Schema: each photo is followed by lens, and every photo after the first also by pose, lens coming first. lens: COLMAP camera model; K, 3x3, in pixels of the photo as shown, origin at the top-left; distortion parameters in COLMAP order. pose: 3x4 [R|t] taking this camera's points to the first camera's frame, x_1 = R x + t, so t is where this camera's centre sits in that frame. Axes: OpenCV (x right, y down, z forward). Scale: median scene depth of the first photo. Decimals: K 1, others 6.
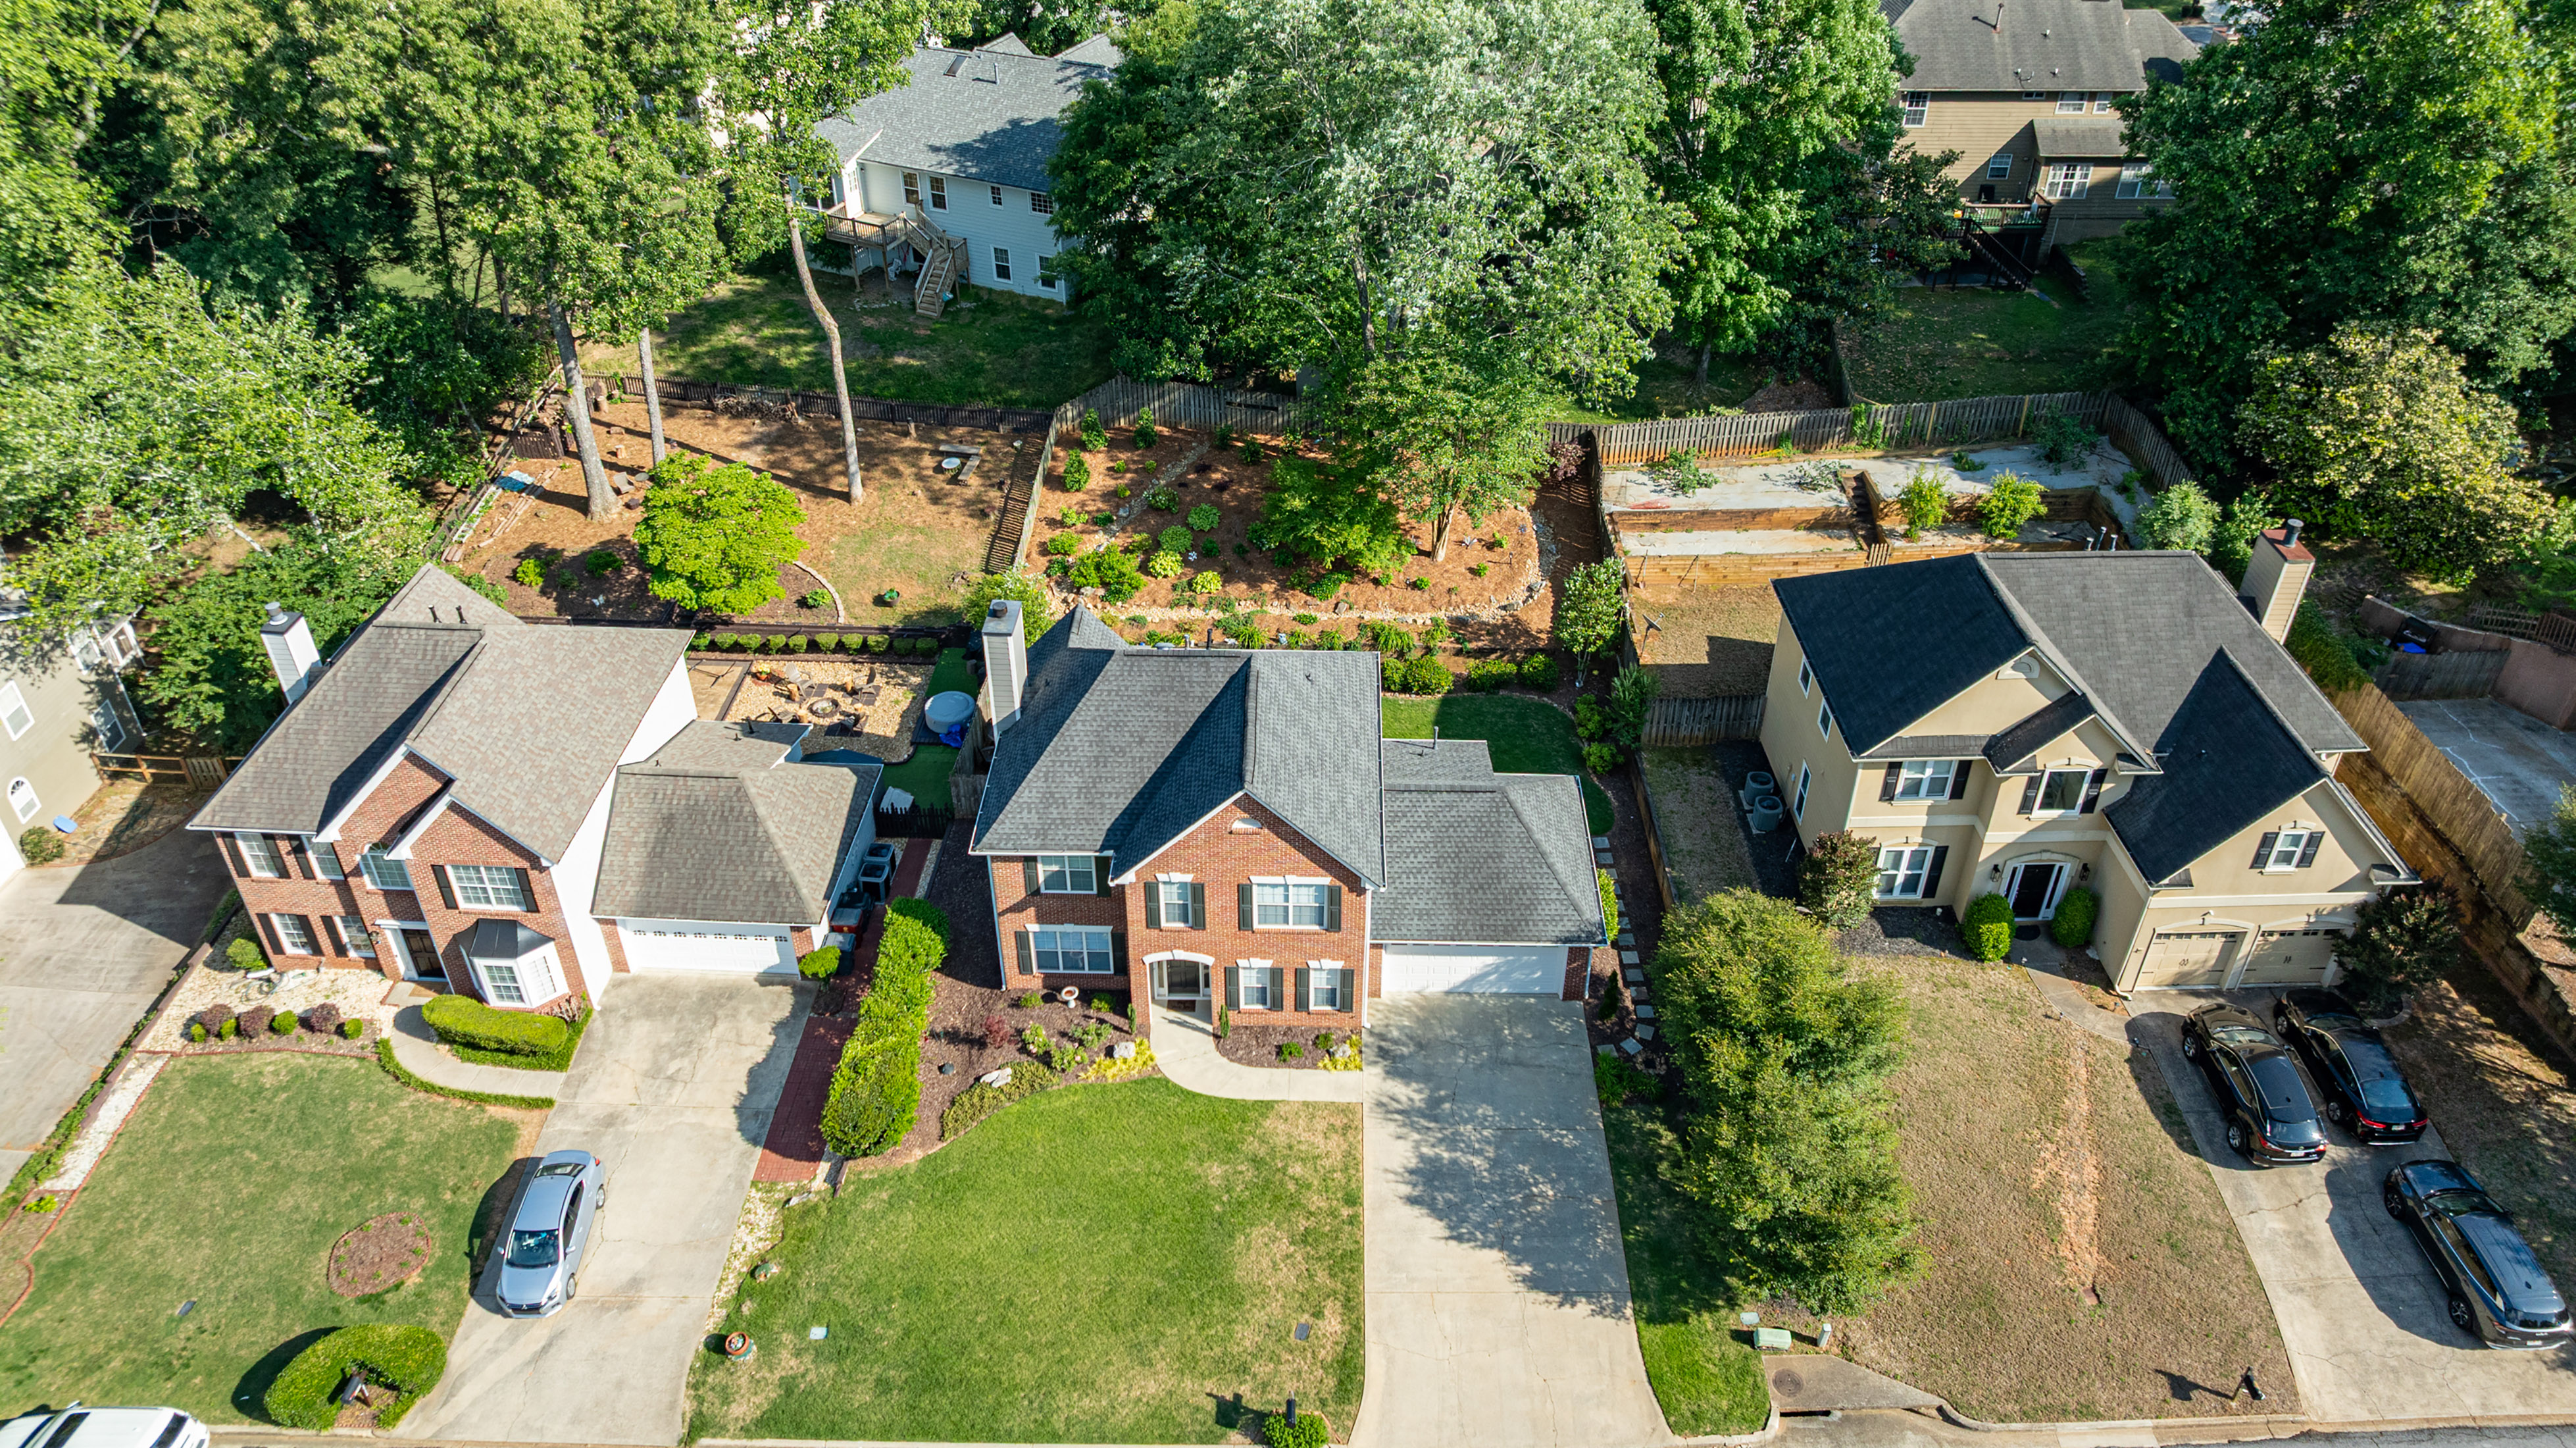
lens RADIAL K [[1693.1, 0, 1288.0], [0, 1693.1, 724.0], [0, 0, 1]] dist [-0.082660, -0.000001]
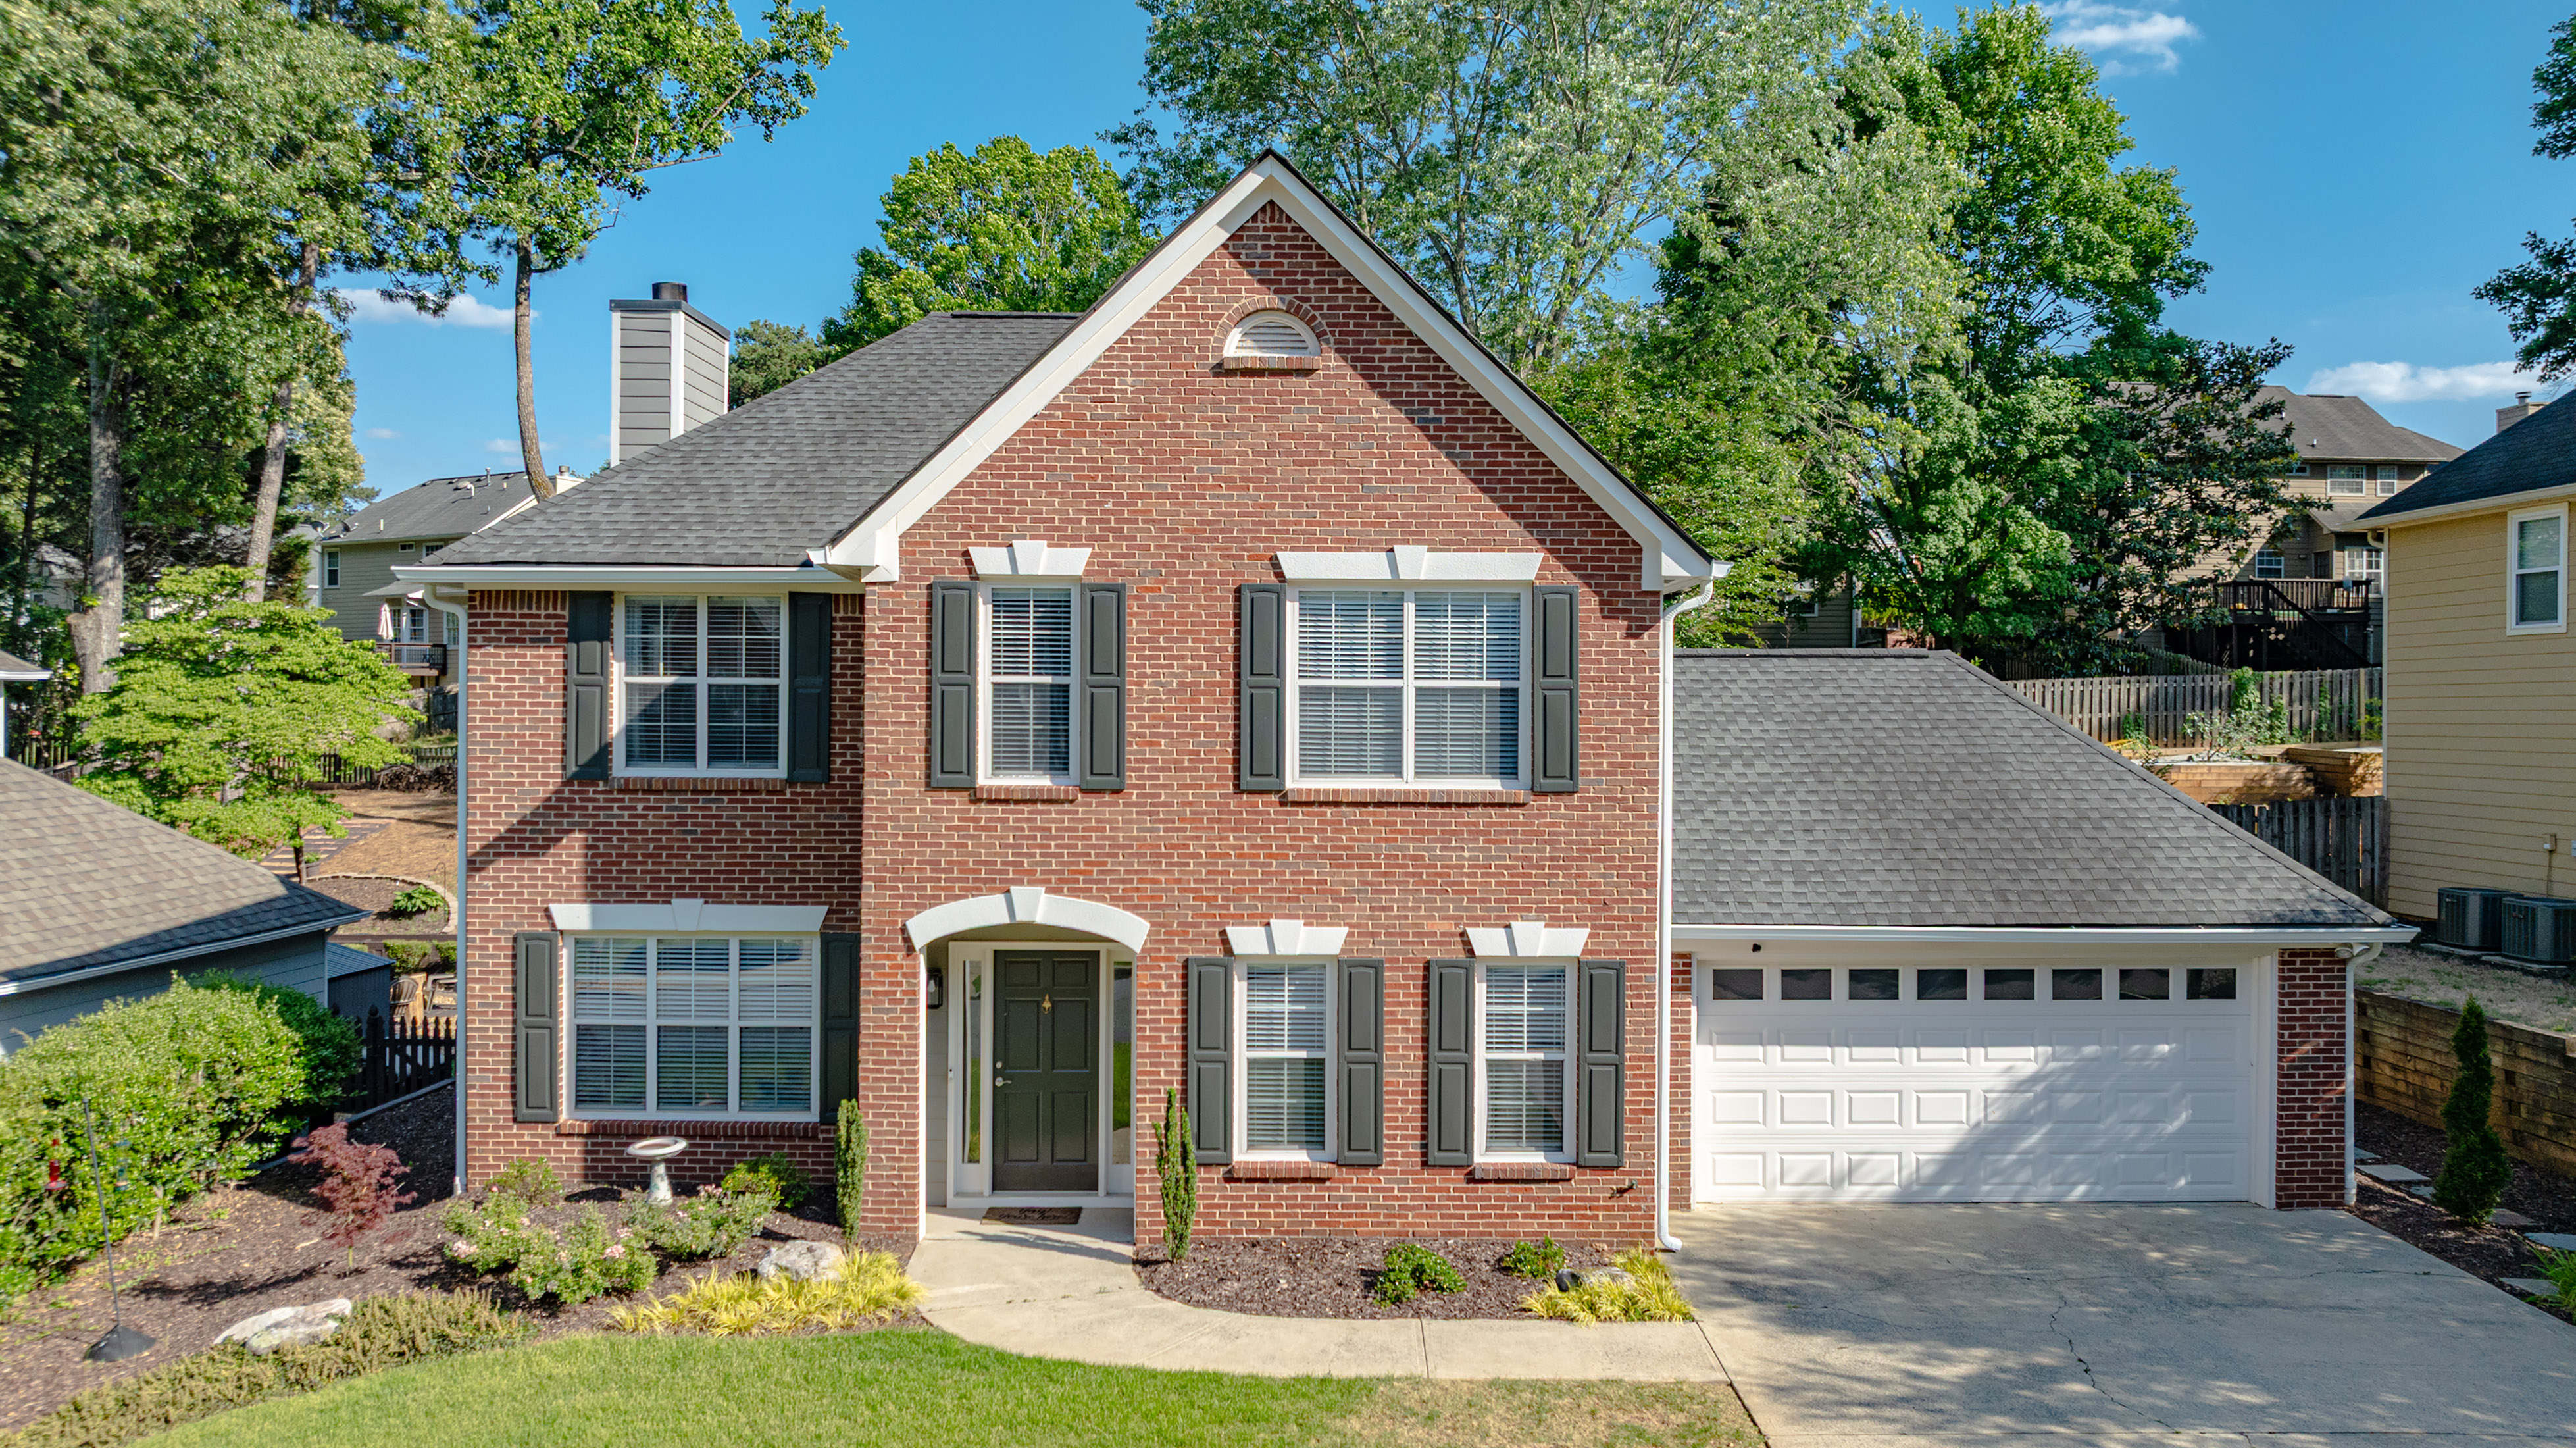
lens RADIAL K [[1828.9, 0, 1288.0], [0, 1828.9, 724.0], [0, 0, 1]] dist [-0.023076, 0.025892]
pose [[0.999751, 0.004512, 0.021851, -0.026461], [0.008513, 0.828125, -0.560478, 0.289427], [-0.020625, 0.560525, 0.827881, 0.716263]]
